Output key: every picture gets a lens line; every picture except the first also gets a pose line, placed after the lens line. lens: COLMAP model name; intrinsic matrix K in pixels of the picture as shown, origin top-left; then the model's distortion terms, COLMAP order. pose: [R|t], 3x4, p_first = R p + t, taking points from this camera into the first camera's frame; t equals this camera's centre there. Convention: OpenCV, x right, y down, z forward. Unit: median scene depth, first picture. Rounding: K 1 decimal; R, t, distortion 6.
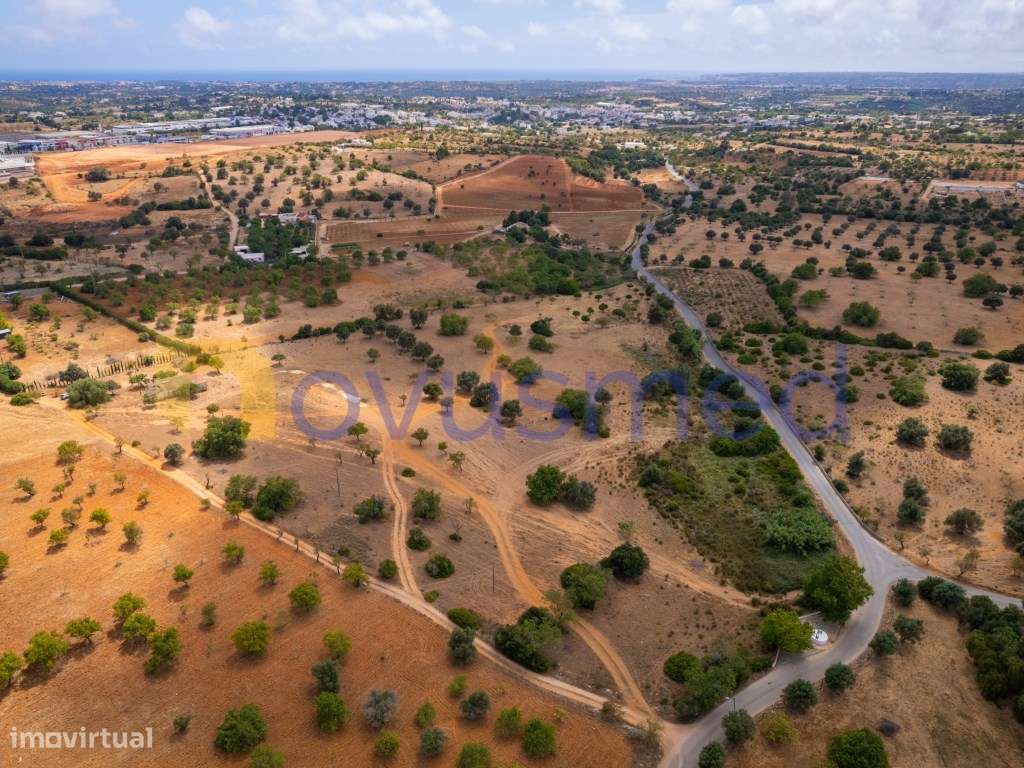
lens RADIAL K [[749.2, 0, 518.1], [0, 749.2, 384.7], [0, 0, 1]] dist [-0.078739, 0.069414]
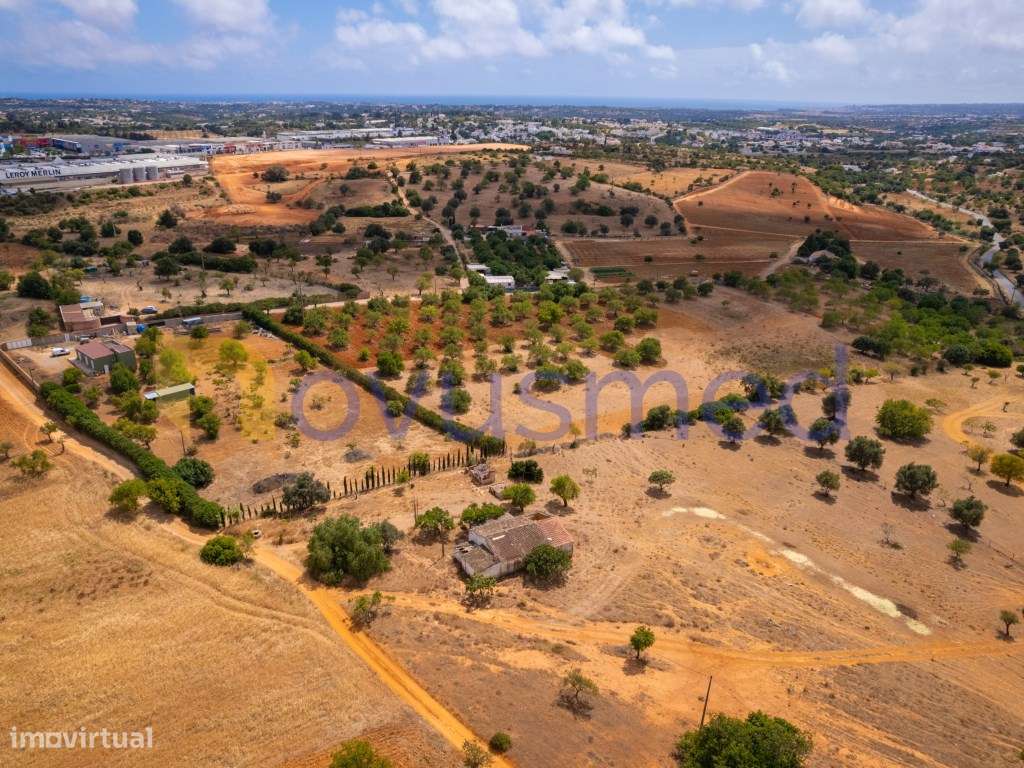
lens RADIAL K [[733.2, 0, 512.0], [0, 733.2, 384.0], [0, 0, 1]] dist [-0.080056, 0.070739]
pose [[0.987406, 0.065622, -0.143955, -0.165488], [-0.069919, 0.997239, -0.024993, -0.038795], [0.141917, 0.034744, 0.989269, 0.211265]]
